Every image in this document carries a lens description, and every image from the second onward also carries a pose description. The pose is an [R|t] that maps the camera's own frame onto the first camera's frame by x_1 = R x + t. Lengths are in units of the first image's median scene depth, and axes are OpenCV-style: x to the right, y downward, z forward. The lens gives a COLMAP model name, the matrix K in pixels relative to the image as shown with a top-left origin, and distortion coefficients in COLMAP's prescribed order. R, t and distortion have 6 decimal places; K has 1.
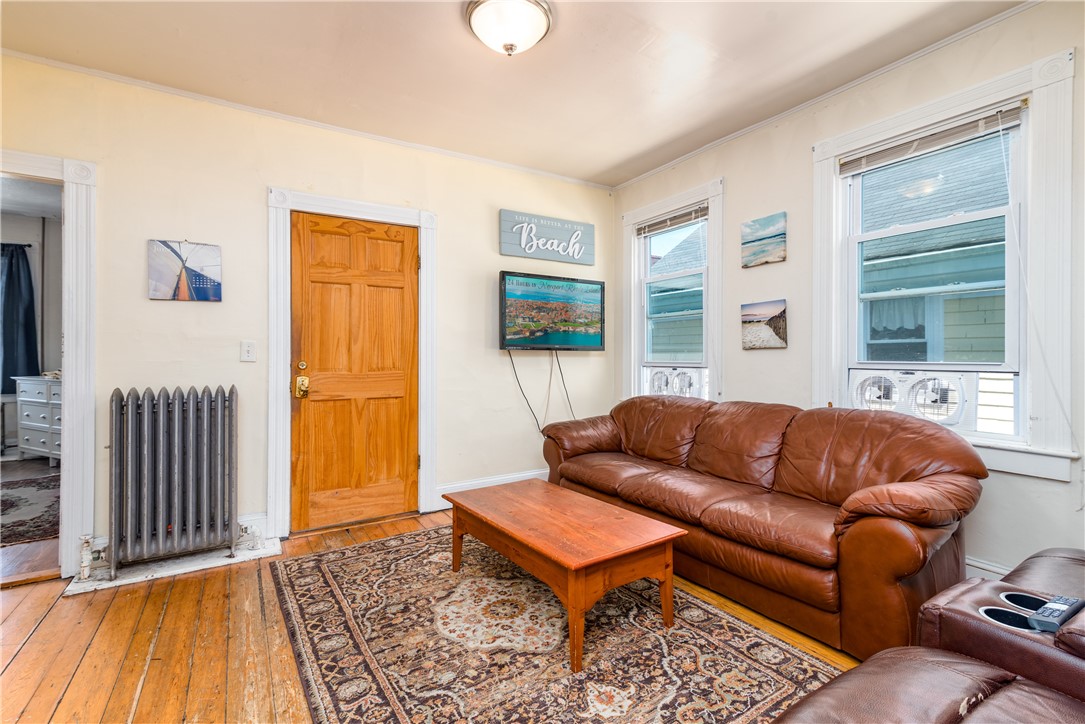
lens RADIAL K [[489.9, 0, 543.8], [0, 489.9, 356.0], [0, 0, 1]] dist [0.017598, 0.000081]
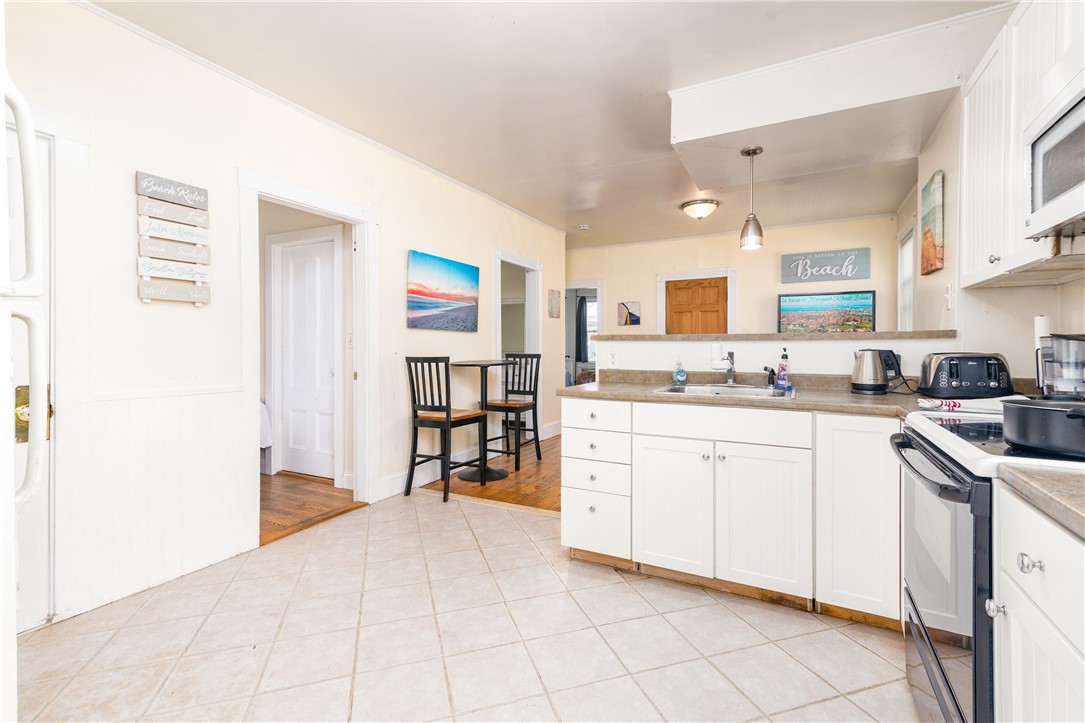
lens RADIAL K [[492.6, 0, 539.9], [0, 492.6, 348.5], [0, 0, 1]] dist [0.012638, -0.000077]
pose [[0.503470, 0.002852, -0.864008, 1.087819], [-0.001174, 0.999996, 0.002616, 0.002576], [0.864012, -0.000303, 0.503472, -0.593548]]
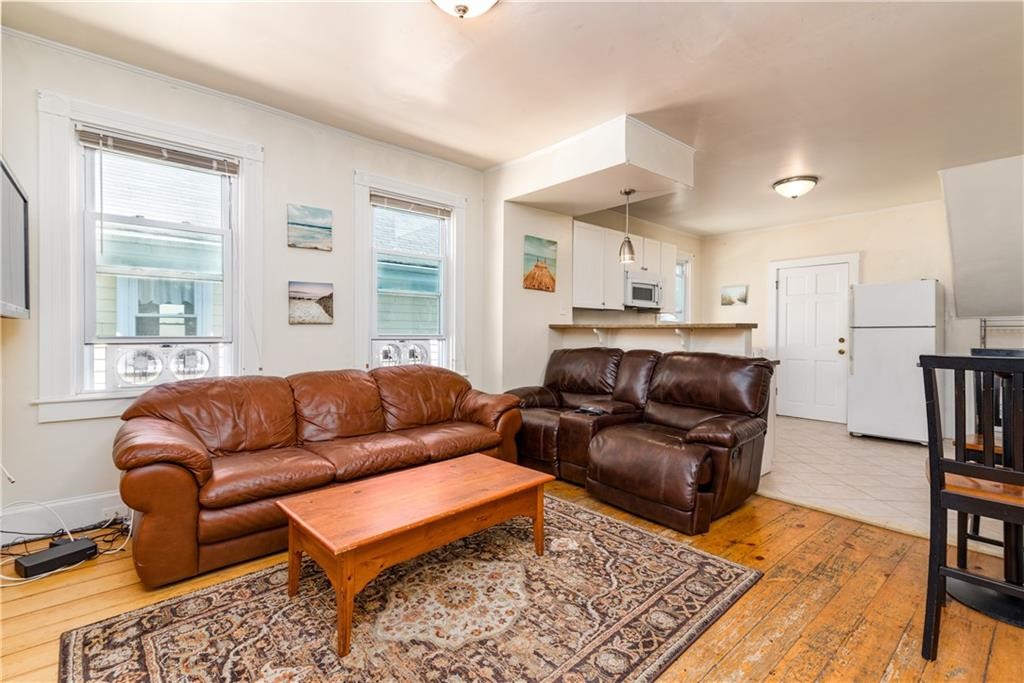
lens RADIAL K [[462.3, 0, 513.2], [0, 462.3, 335.8], [0, 0, 1]] dist [0.017598, 0.000081]
pose [[-0.158133, -0.007569, 0.987389, -0.667102], [-0.005618, 0.999961, 0.006766, 0.002742], [-0.987402, -0.004477, -0.158169, 0.702189]]
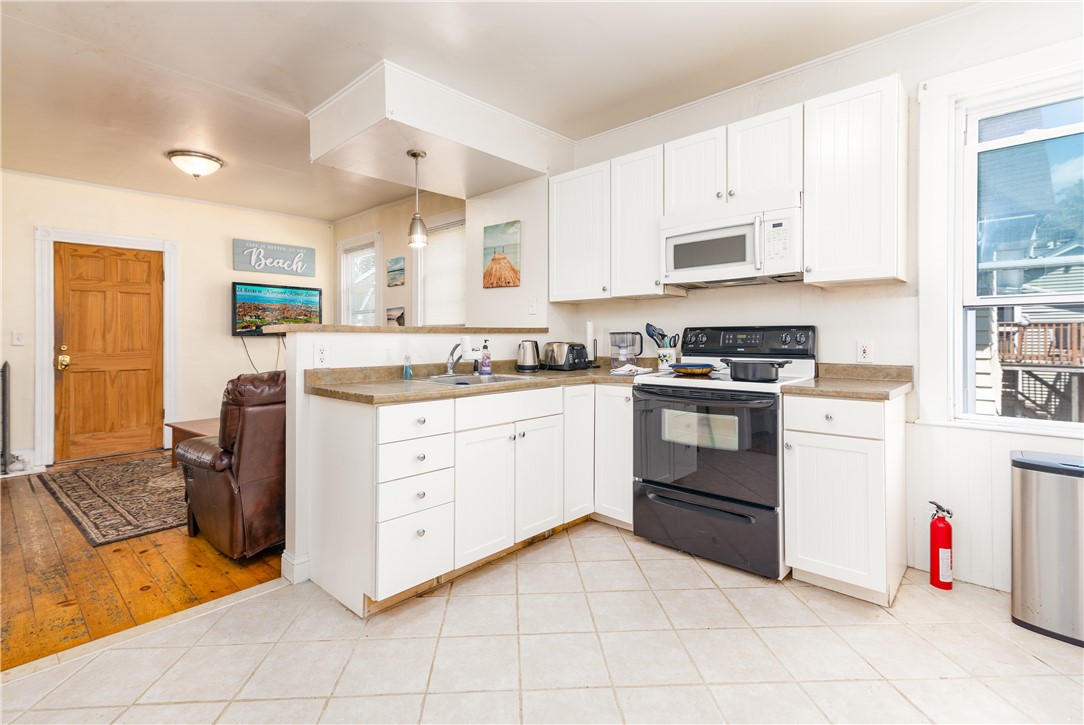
lens RADIAL K [[507.6, 0, 535.7], [0, 507.6, 338.1], [0, 0, 1]] dist [0.013757, -0.000584]
pose [[0.963952, -0.005058, 0.266029, 0.439640], [0.006149, 0.999976, -0.003270, 0.003725], [-0.266006, 0.004788, 0.963959, -0.814565]]
